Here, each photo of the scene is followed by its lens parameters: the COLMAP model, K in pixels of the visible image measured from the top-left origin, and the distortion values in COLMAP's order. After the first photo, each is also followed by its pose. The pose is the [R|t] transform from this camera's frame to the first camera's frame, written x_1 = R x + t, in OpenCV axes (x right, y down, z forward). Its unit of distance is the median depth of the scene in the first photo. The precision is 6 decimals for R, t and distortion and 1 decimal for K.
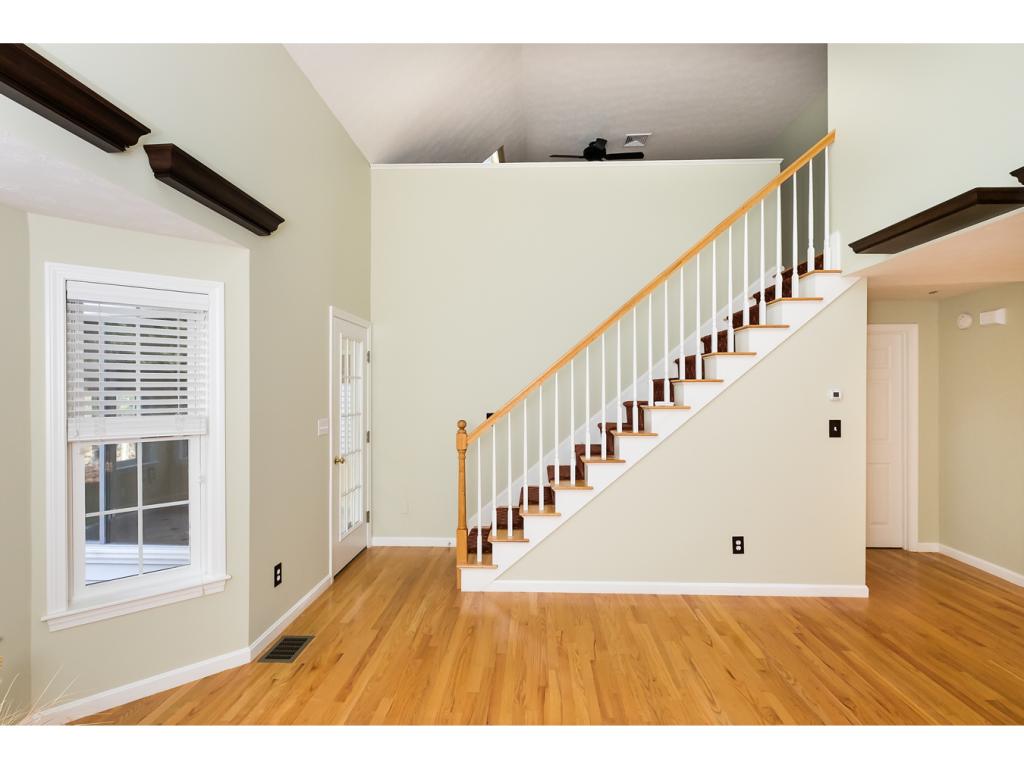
lens RADIAL K [[508.0, 0, 513.7], [0, 508.0, 388.3], [0, 0, 1]] dist [0.000220, -0.001110]
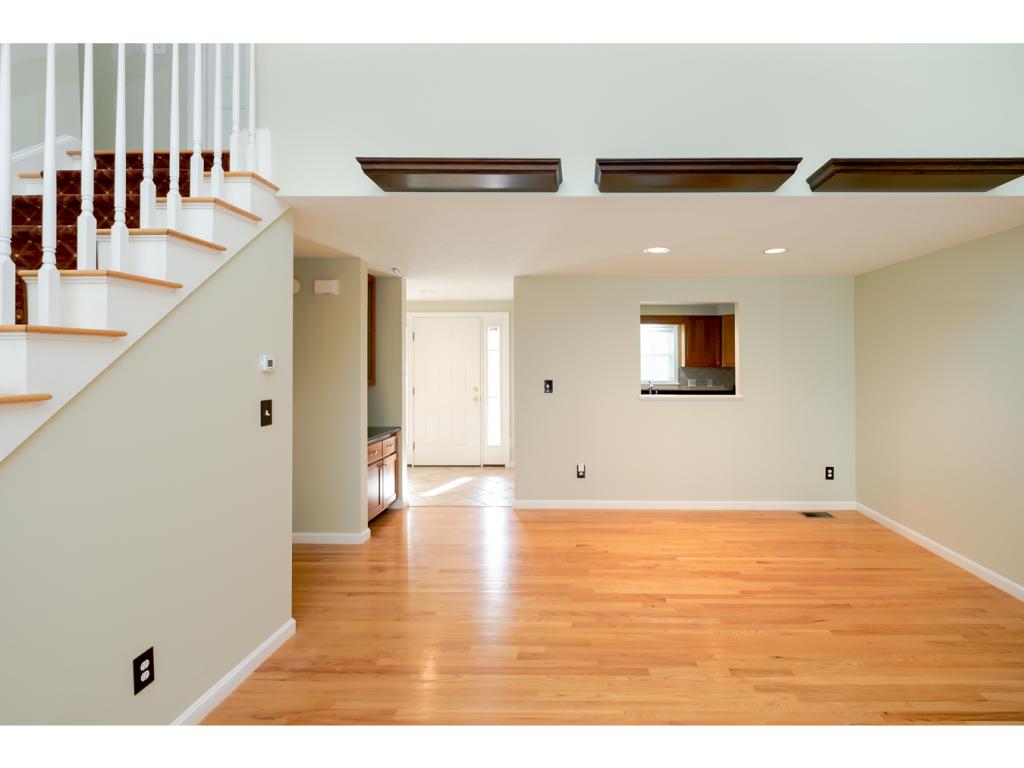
lens RADIAL K [[483.5, 0, 518.4], [0, 483.5, 368.7], [0, 0, 1]] dist [0.002471, -0.002992]
pose [[-0.032266, 0.007631, 0.999450, -0.034134], [-0.003035, 0.999965, -0.007733, 0.023716], [-0.999475, -0.003283, -0.032241, 0.681218]]
